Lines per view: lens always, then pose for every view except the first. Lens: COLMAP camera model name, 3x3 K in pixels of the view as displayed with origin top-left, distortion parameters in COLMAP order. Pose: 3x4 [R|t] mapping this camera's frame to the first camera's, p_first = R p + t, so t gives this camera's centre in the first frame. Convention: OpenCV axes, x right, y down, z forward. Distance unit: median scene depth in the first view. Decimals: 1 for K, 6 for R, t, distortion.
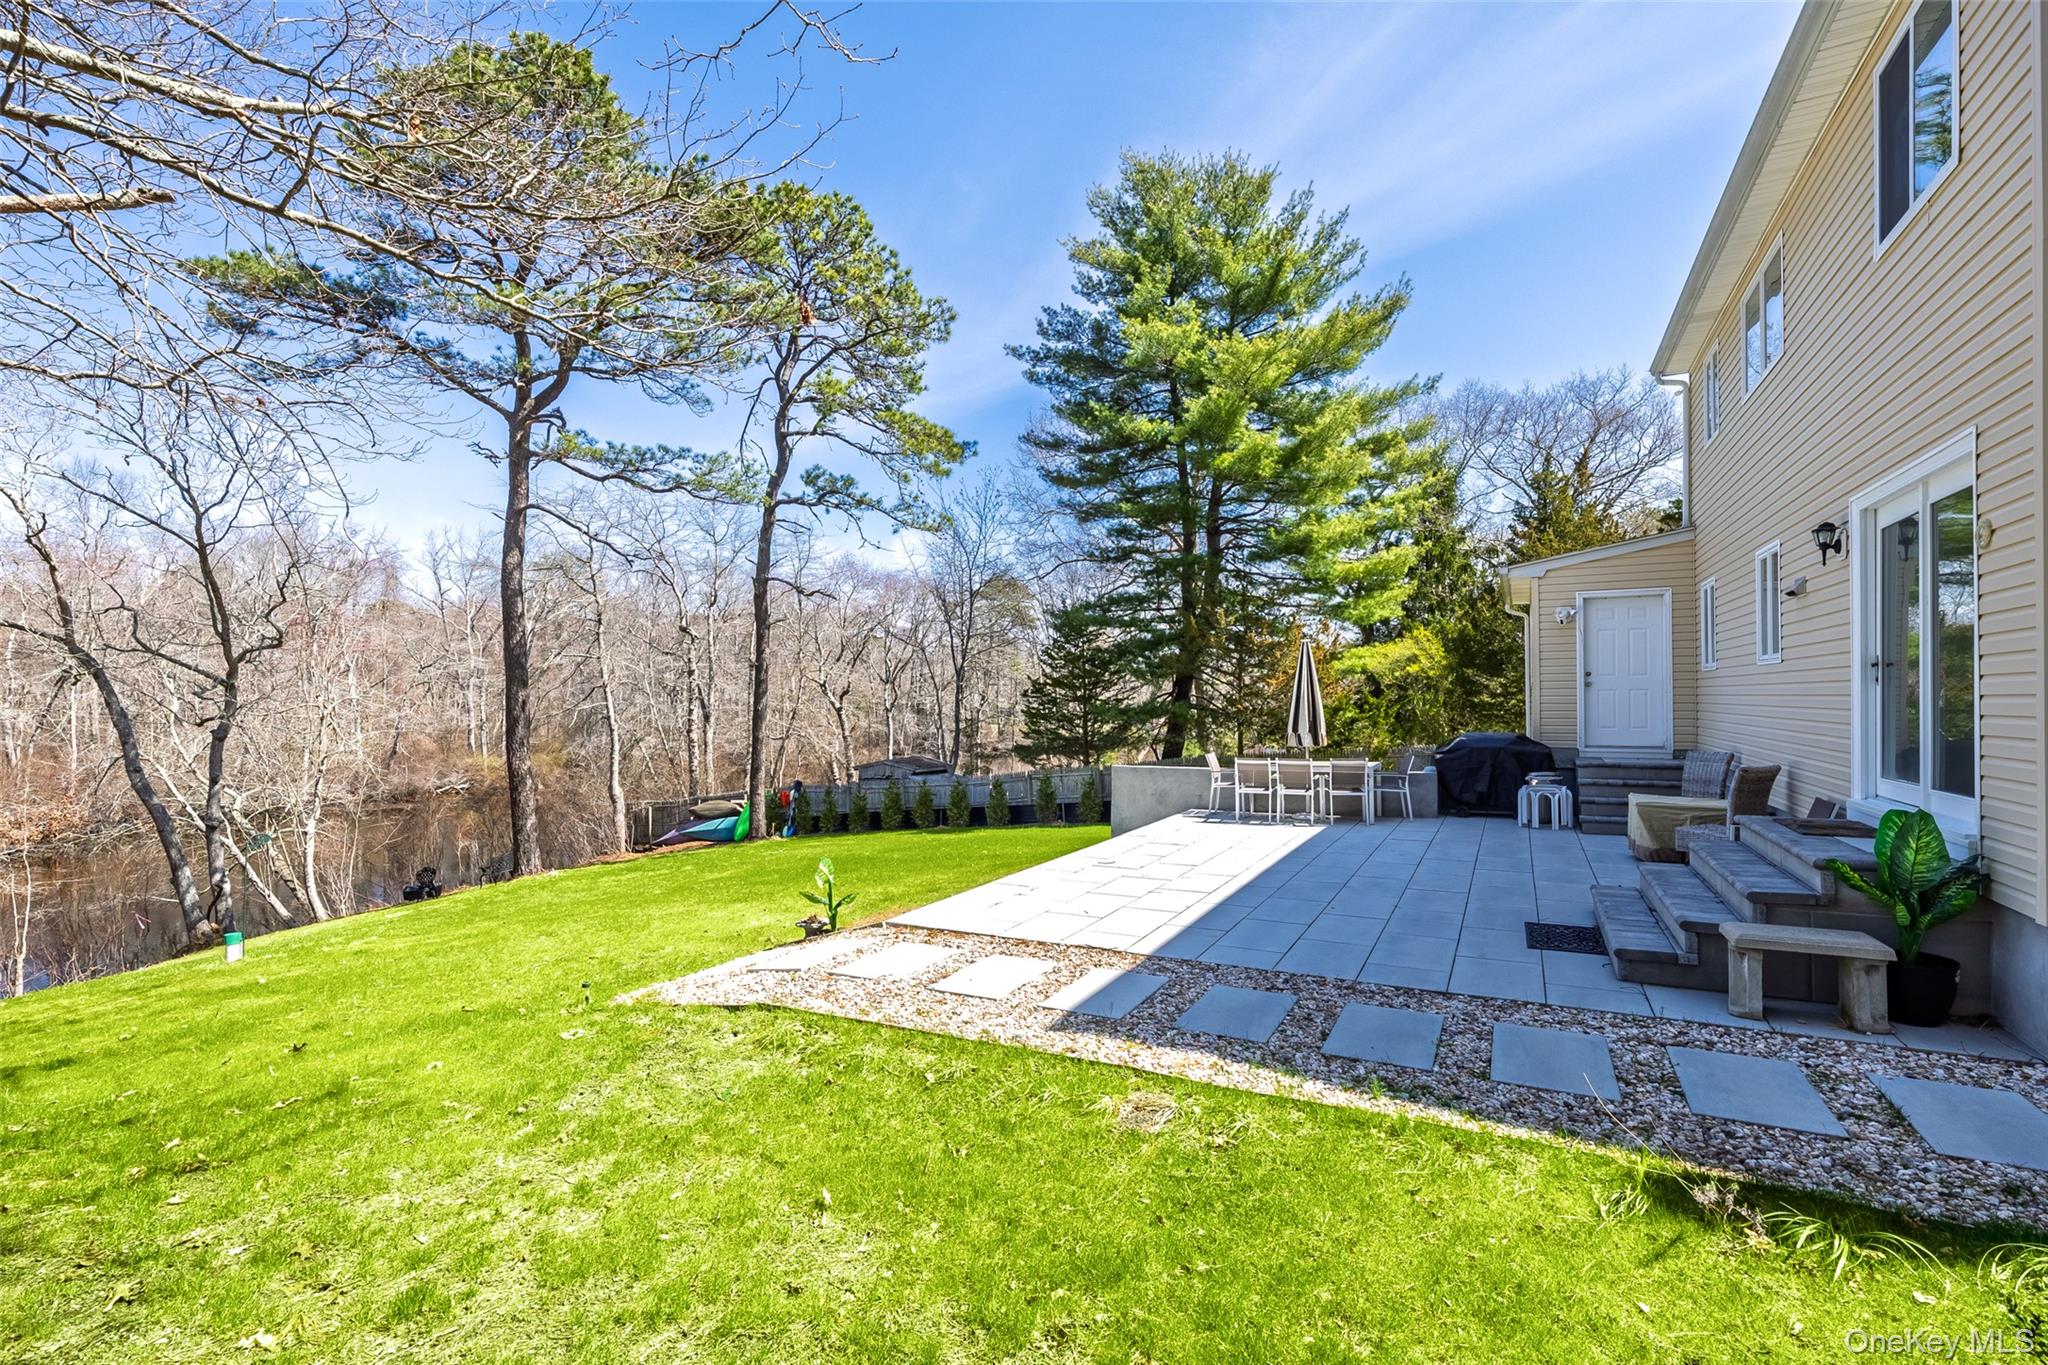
lens RADIAL K [[927.4, 0, 1023.0], [0, 927.4, 698.0], [0, 0, 1]] dist [-0.000061, 0.000901]
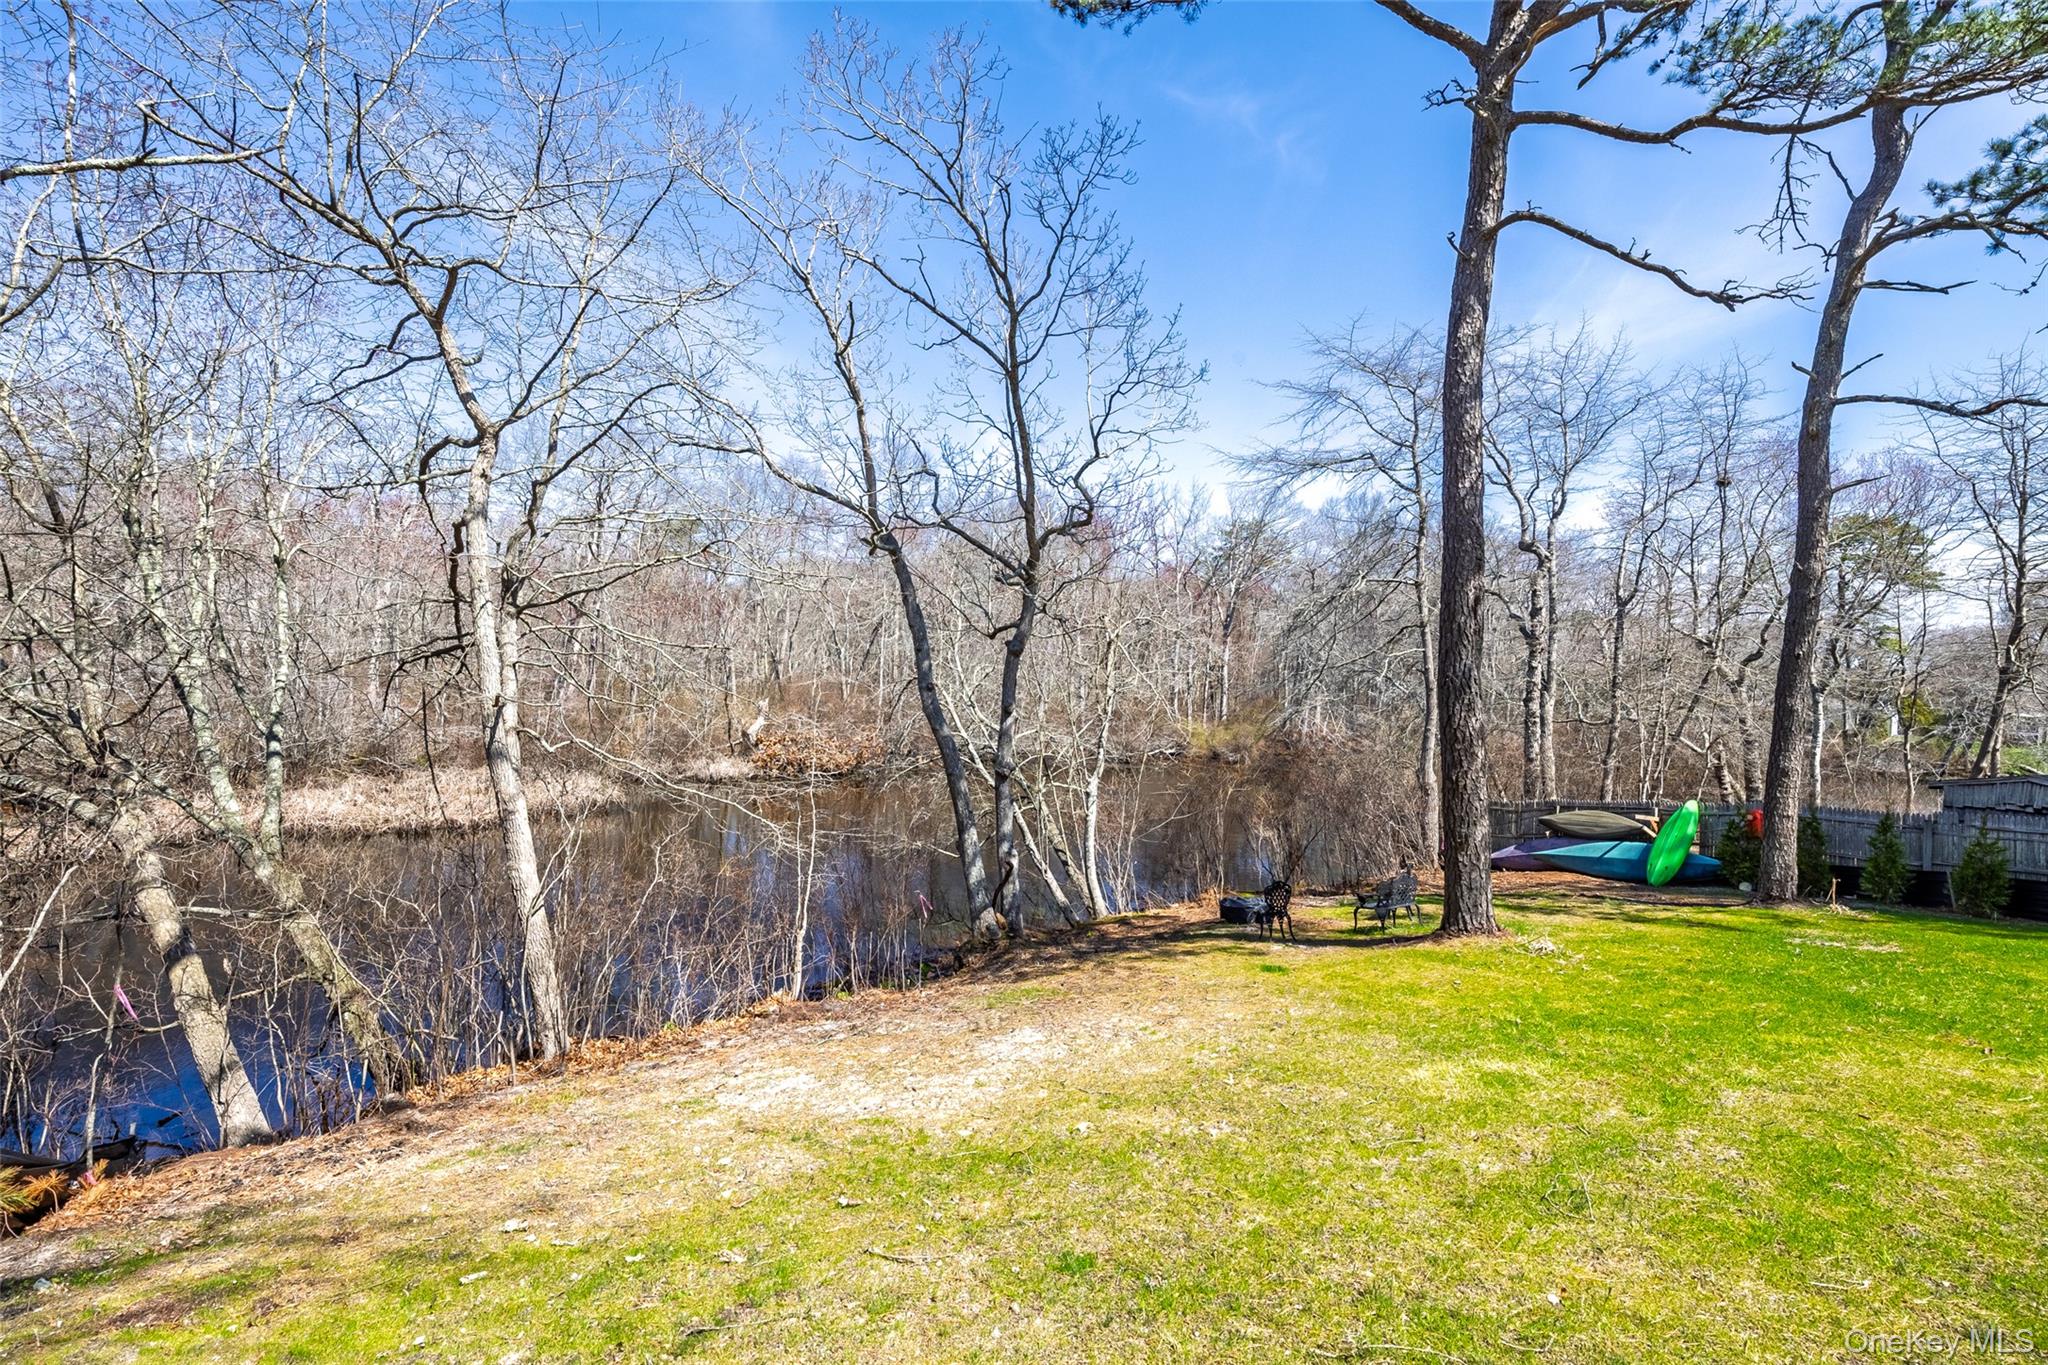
lens RADIAL K [[994.4, 0, 1025.8], [0, 994.4, 681.0], [0, 0, 1]] dist [-0.005458, -0.001286]
pose [[0.789302, 0.048791, -0.612063, -0.393381], [-0.048737, 0.998671, 0.016760, 0.052627], [0.612068, 0.016601, 0.790631, 0.404616]]
